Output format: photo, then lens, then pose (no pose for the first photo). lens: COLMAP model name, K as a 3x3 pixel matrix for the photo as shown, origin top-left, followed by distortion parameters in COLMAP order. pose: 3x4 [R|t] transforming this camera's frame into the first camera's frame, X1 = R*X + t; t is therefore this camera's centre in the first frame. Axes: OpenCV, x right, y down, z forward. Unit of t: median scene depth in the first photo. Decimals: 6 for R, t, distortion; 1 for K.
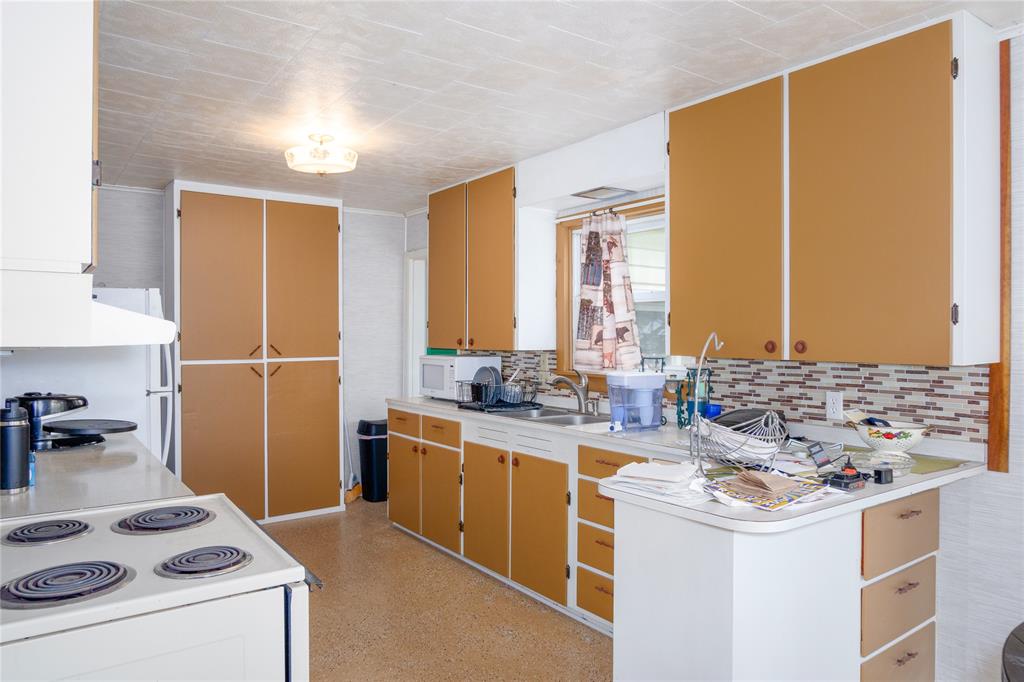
lens RADIAL K [[679.6, 0, 509.6], [0, 679.6, 336.1], [0, 0, 1]] dist [-0.018950, 0.006020]
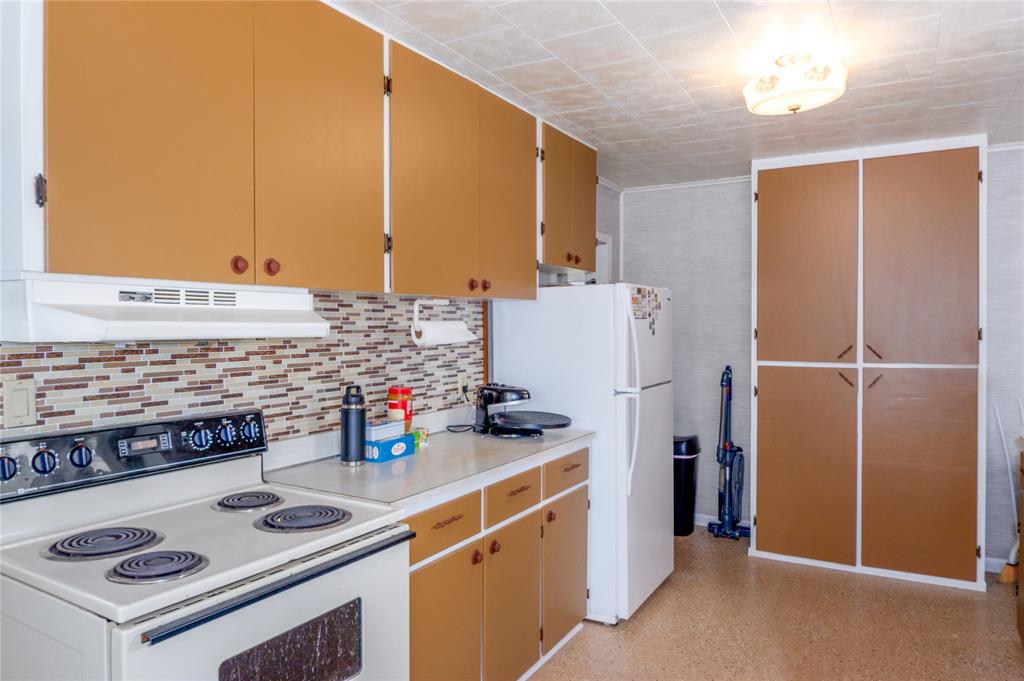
lens RADIAL K [[679.6, 0, 519.7], [0, 679.6, 337.8], [0, 0, 1]] dist [-0.018950, 0.006020]
pose [[0.408374, 0.010442, -0.912755, 0.266916], [-0.004152, 0.999945, 0.009581, -0.002027], [0.912805, -0.000123, 0.408395, 0.444808]]
